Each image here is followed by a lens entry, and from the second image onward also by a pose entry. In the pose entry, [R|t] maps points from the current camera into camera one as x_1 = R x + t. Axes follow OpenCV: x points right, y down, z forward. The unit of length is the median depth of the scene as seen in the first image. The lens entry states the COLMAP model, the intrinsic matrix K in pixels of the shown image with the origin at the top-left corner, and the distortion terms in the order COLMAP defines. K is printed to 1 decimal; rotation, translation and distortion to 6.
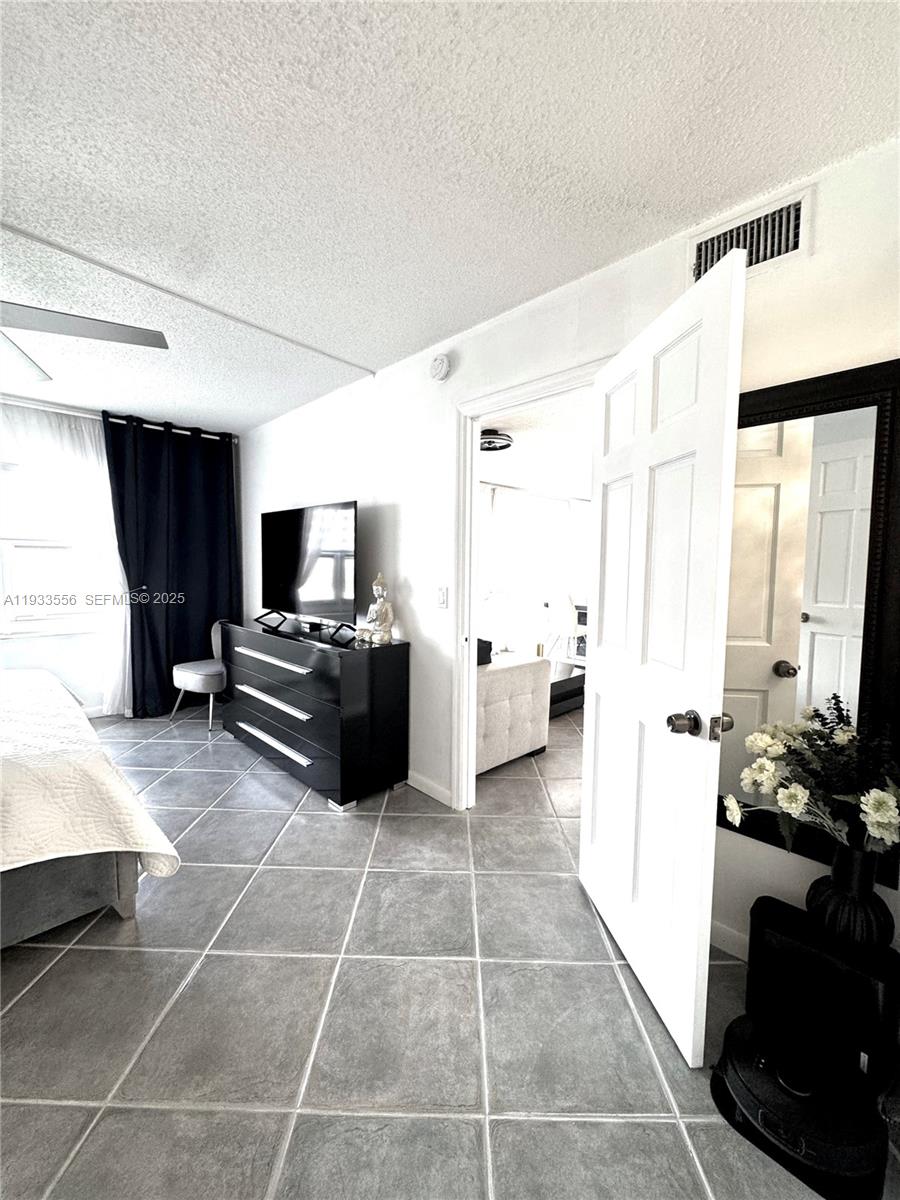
lens RADIAL K [[480.9, 0, 451.3], [0, 480.9, 598.4], [0, 0, 1]] dist [-0.002969, 0.000768]
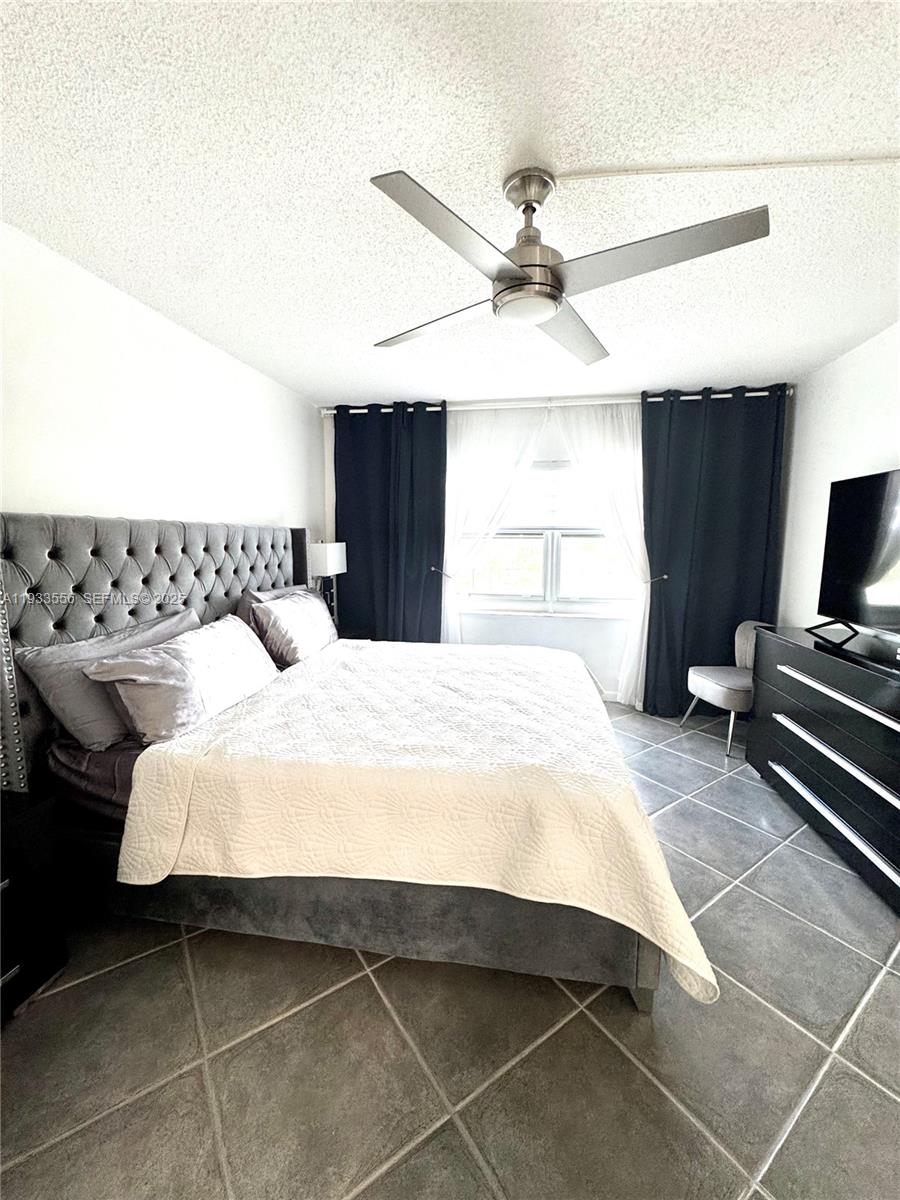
lens RADIAL K [[480.9, 0, 451.3], [0, 480.9, 598.4], [0, 0, 1]] dist [-0.002969, 0.000768]
pose [[0.578917, 0.087170, -0.810714, -0.132224], [-0.059023, 0.996141, 0.064960, -0.018479], [0.813248, 0.010244, 0.581827, 0.134014]]
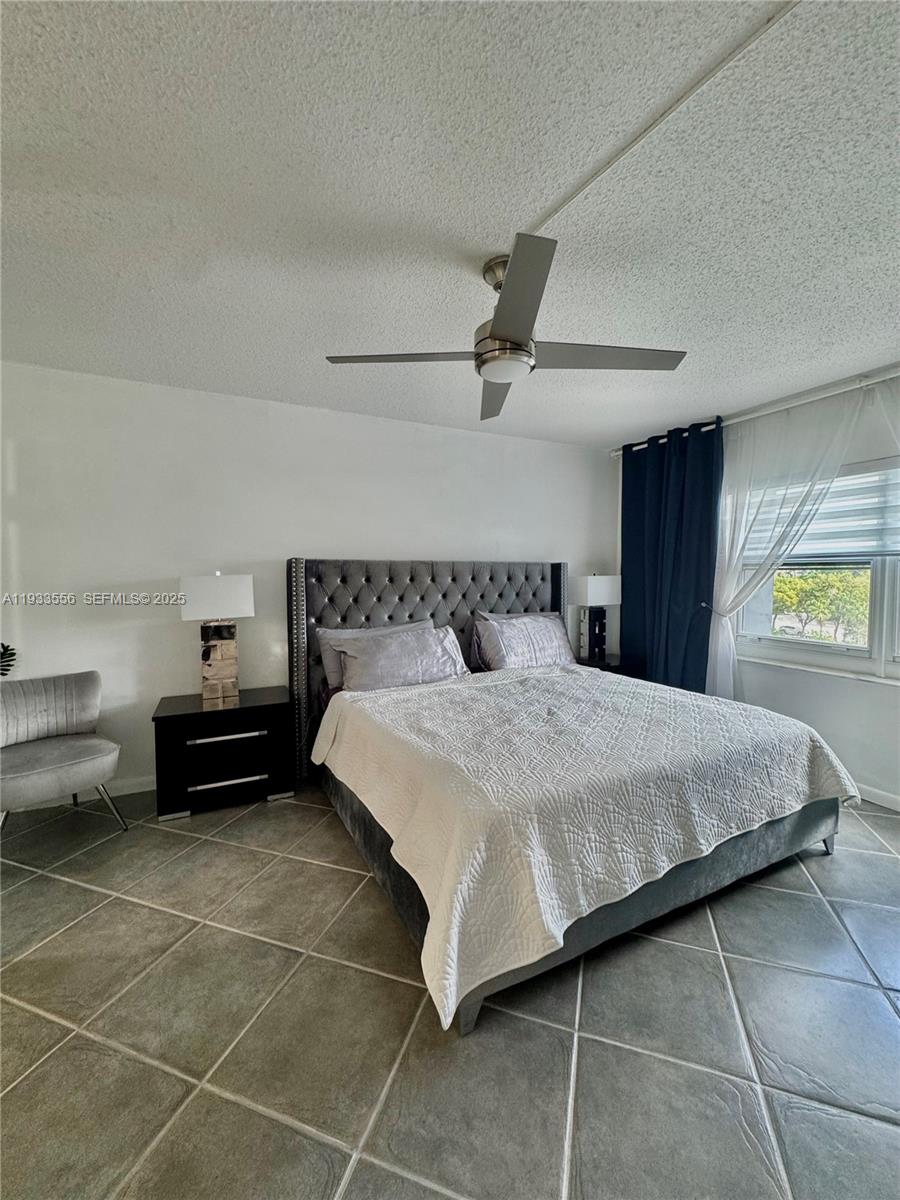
lens RADIAL K [[487.1, 0, 461.9], [0, 487.1, 600.0], [0, 0, 1]] dist [-0.000189, -0.000055]
pose [[-0.301859, 0.037881, -0.952600, 0.039540], [-0.078180, 0.994861, 0.064335, -0.047210], [0.950142, 0.093895, -0.297346, 0.579125]]
